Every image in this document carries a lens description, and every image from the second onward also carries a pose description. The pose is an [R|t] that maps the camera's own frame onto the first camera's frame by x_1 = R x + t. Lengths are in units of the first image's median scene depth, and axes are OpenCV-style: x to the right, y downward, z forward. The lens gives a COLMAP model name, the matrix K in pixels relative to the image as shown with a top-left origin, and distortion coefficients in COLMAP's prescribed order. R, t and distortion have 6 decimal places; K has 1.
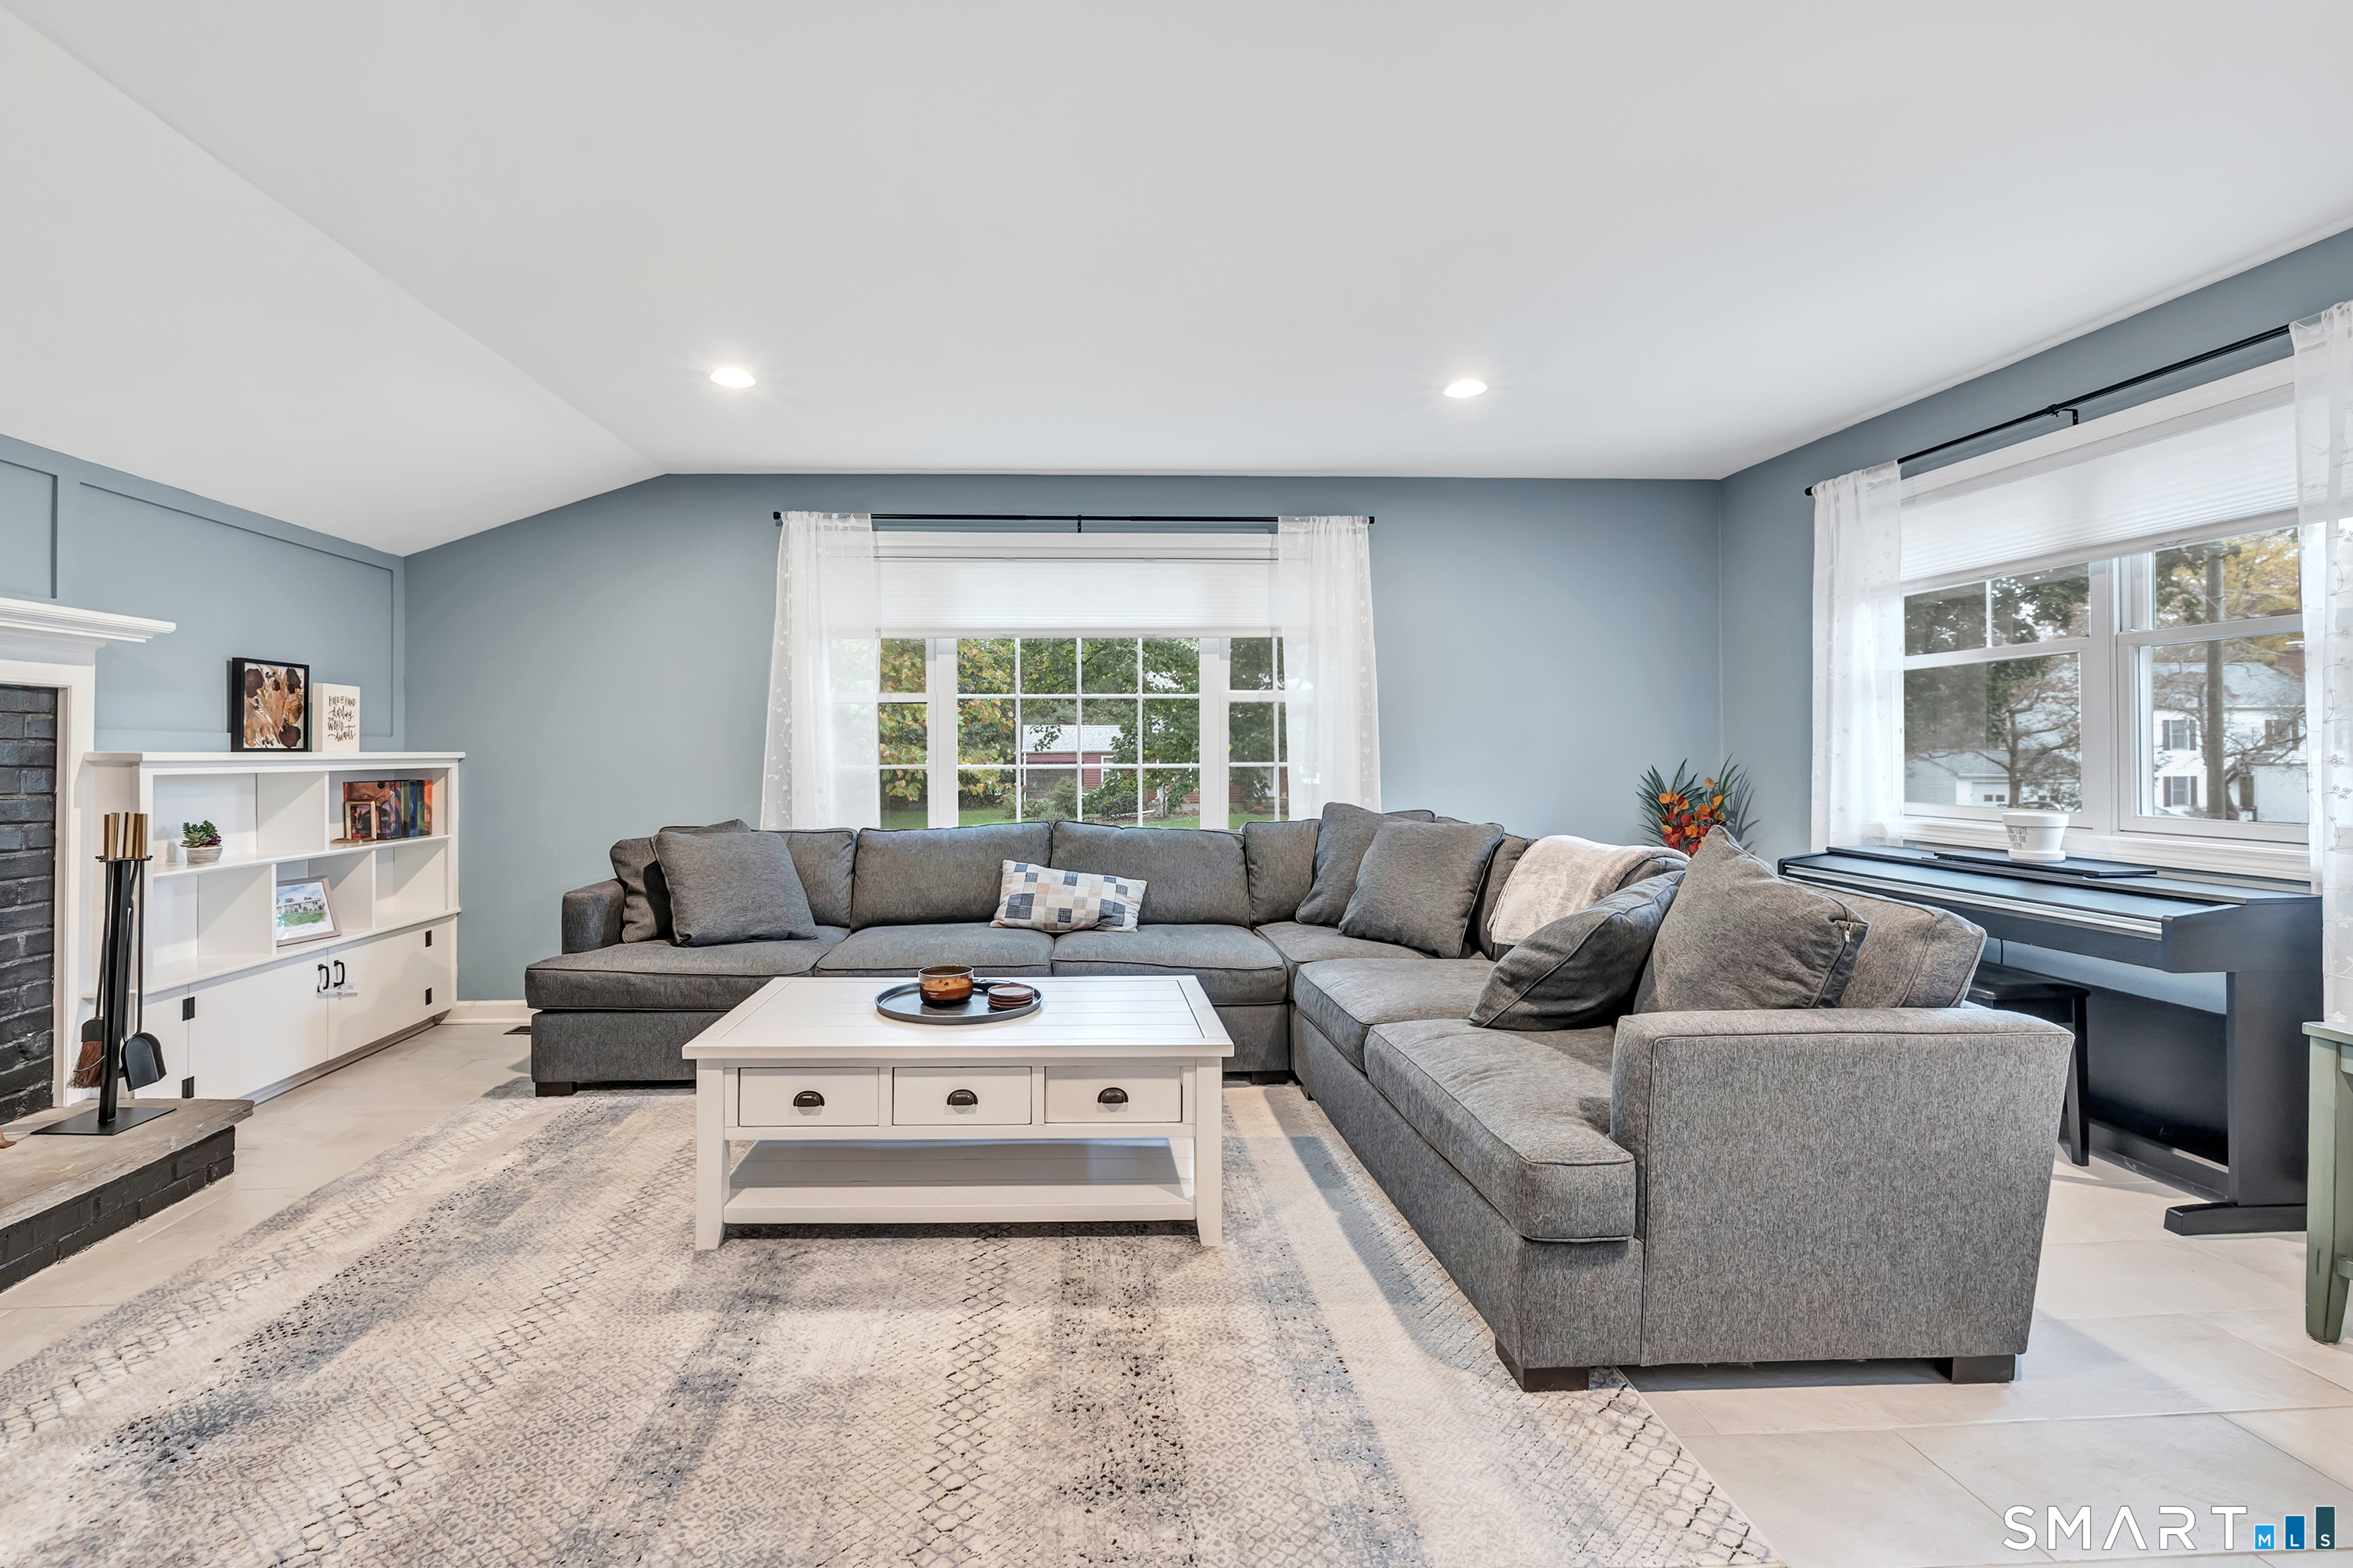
lens RADIAL K [[1009.3, 0, 1176.5], [0, 1009.3, 784.0], [0, 0, 1]] dist [0.000247, 0.000103]
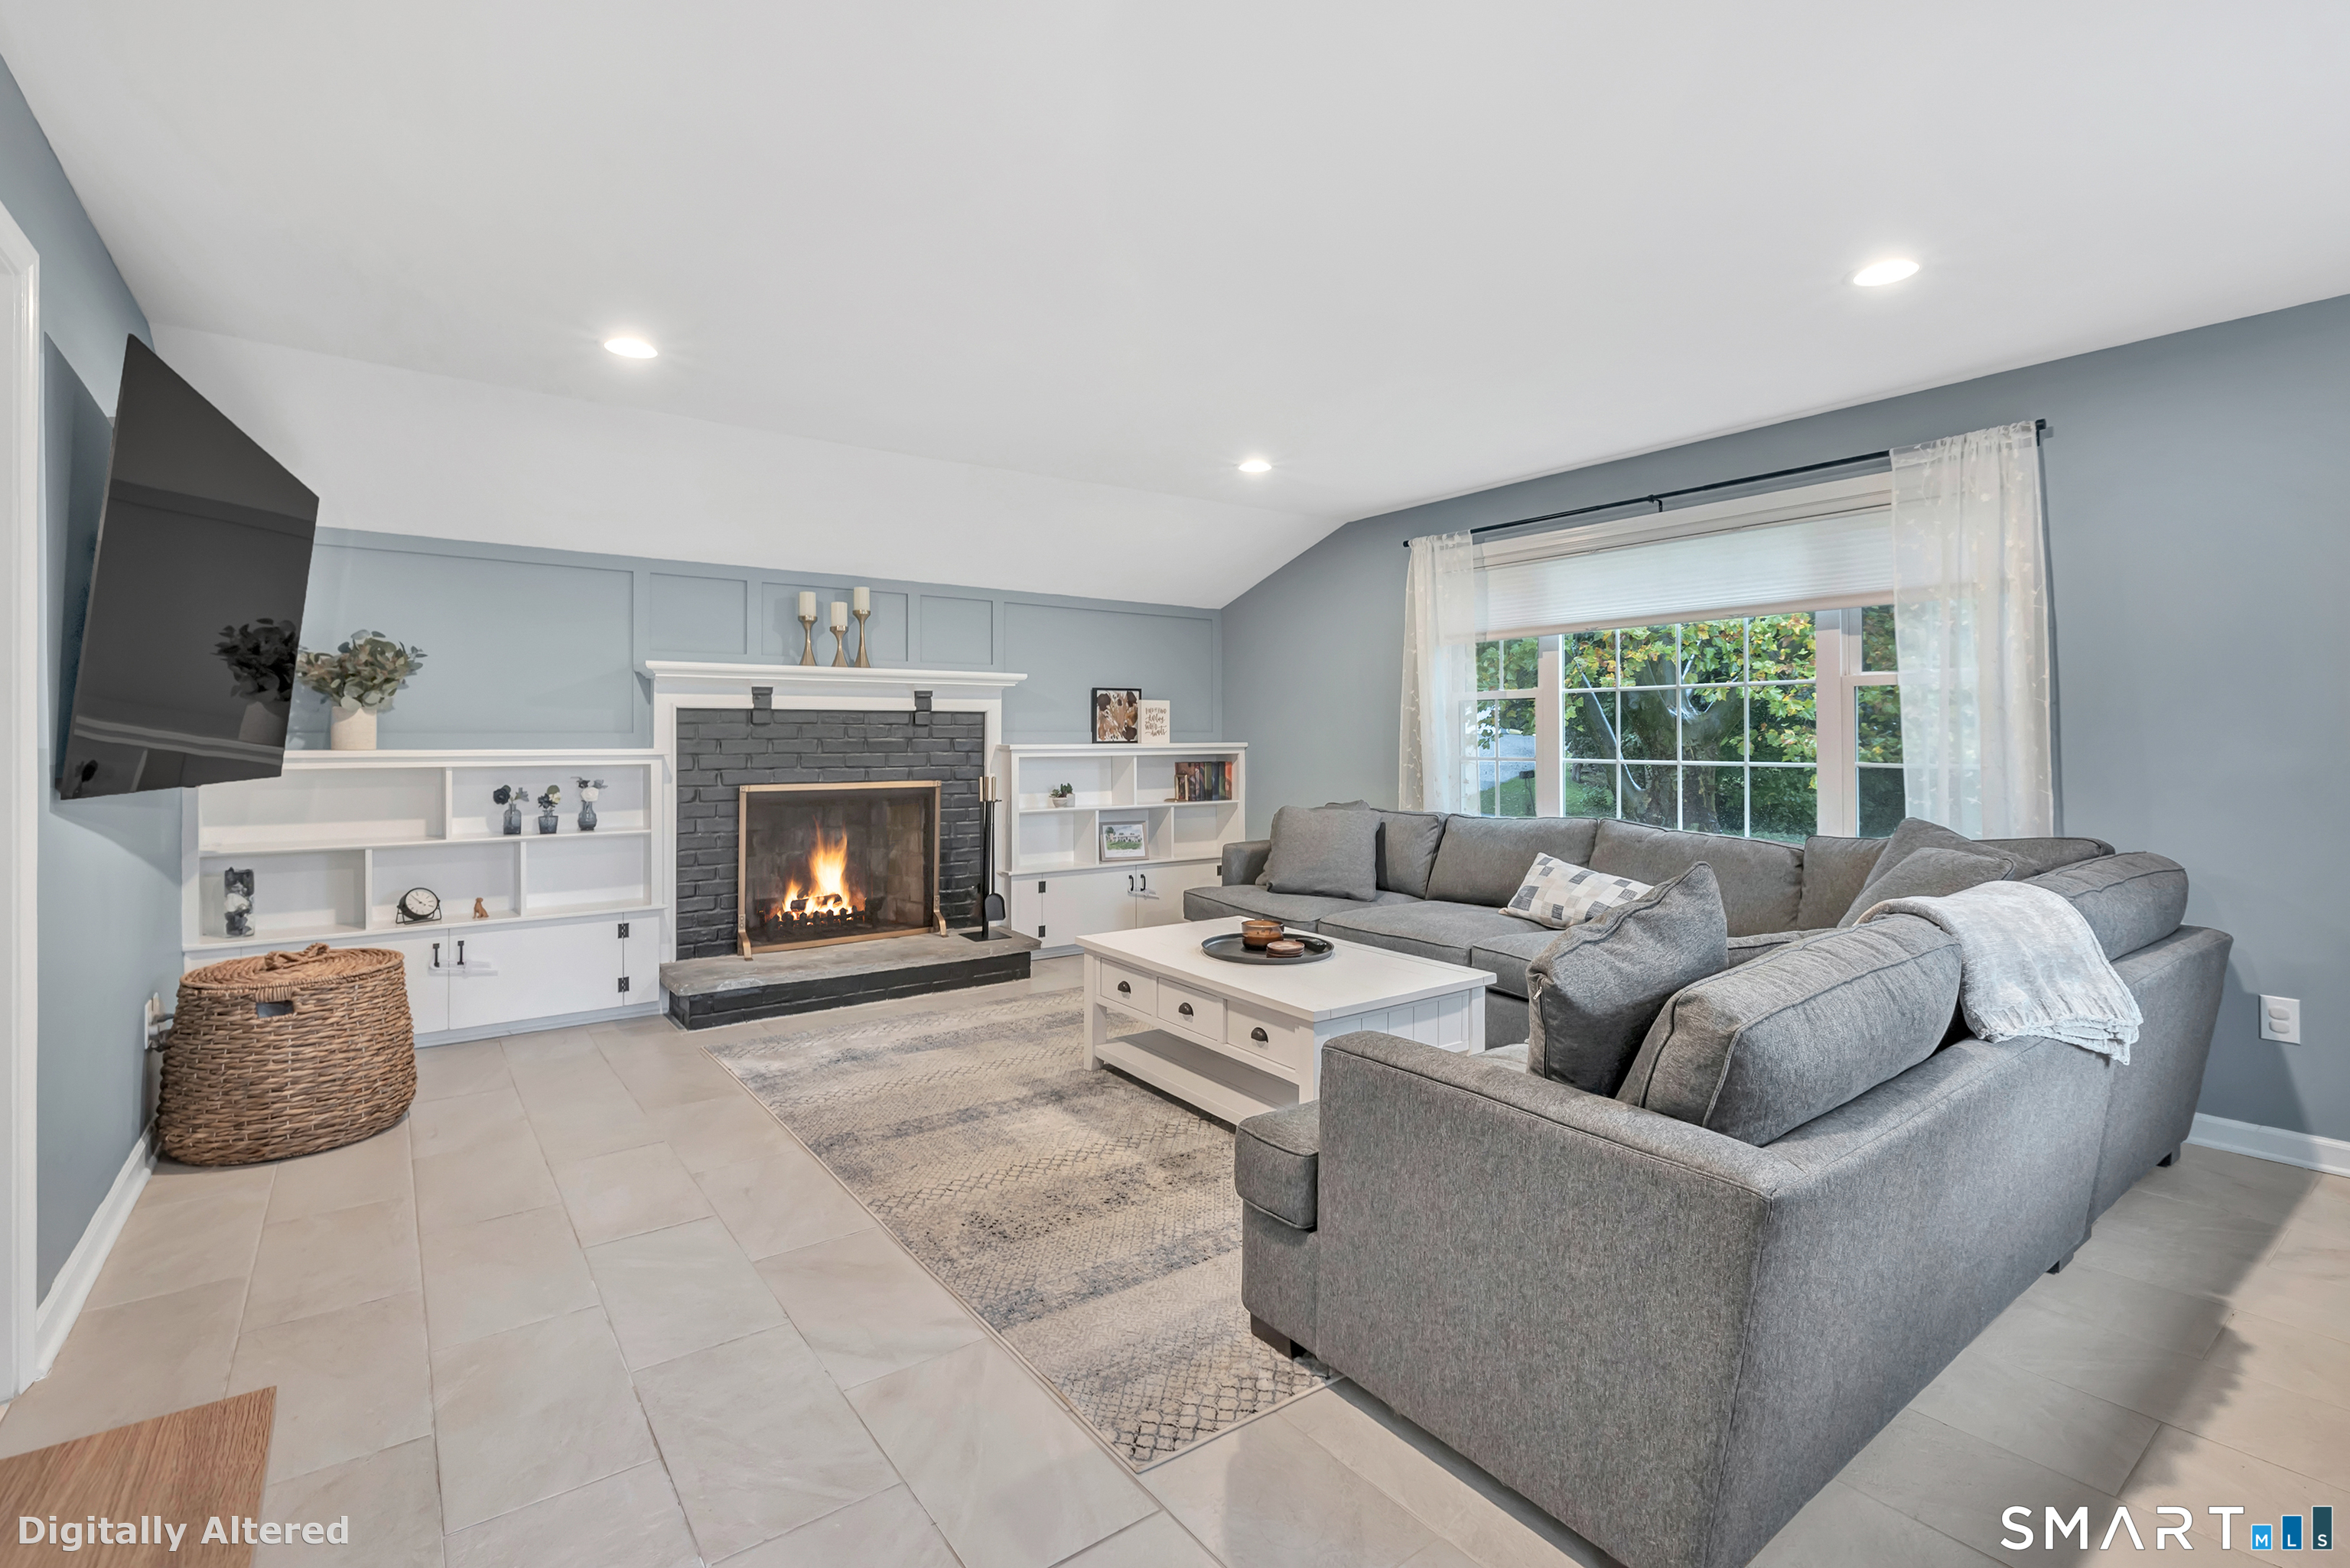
lens RADIAL K [[1007.9, 0, 1175.0], [0, 1007.9, 784.0], [0, 0, 1]] dist [0.000247, 0.000103]
pose [[0.586088, 0.039932, -0.809263, 0.492660], [-0.026895, 0.999193, 0.029827, -0.016840], [0.809801, 0.004284, 0.586689, 0.112194]]
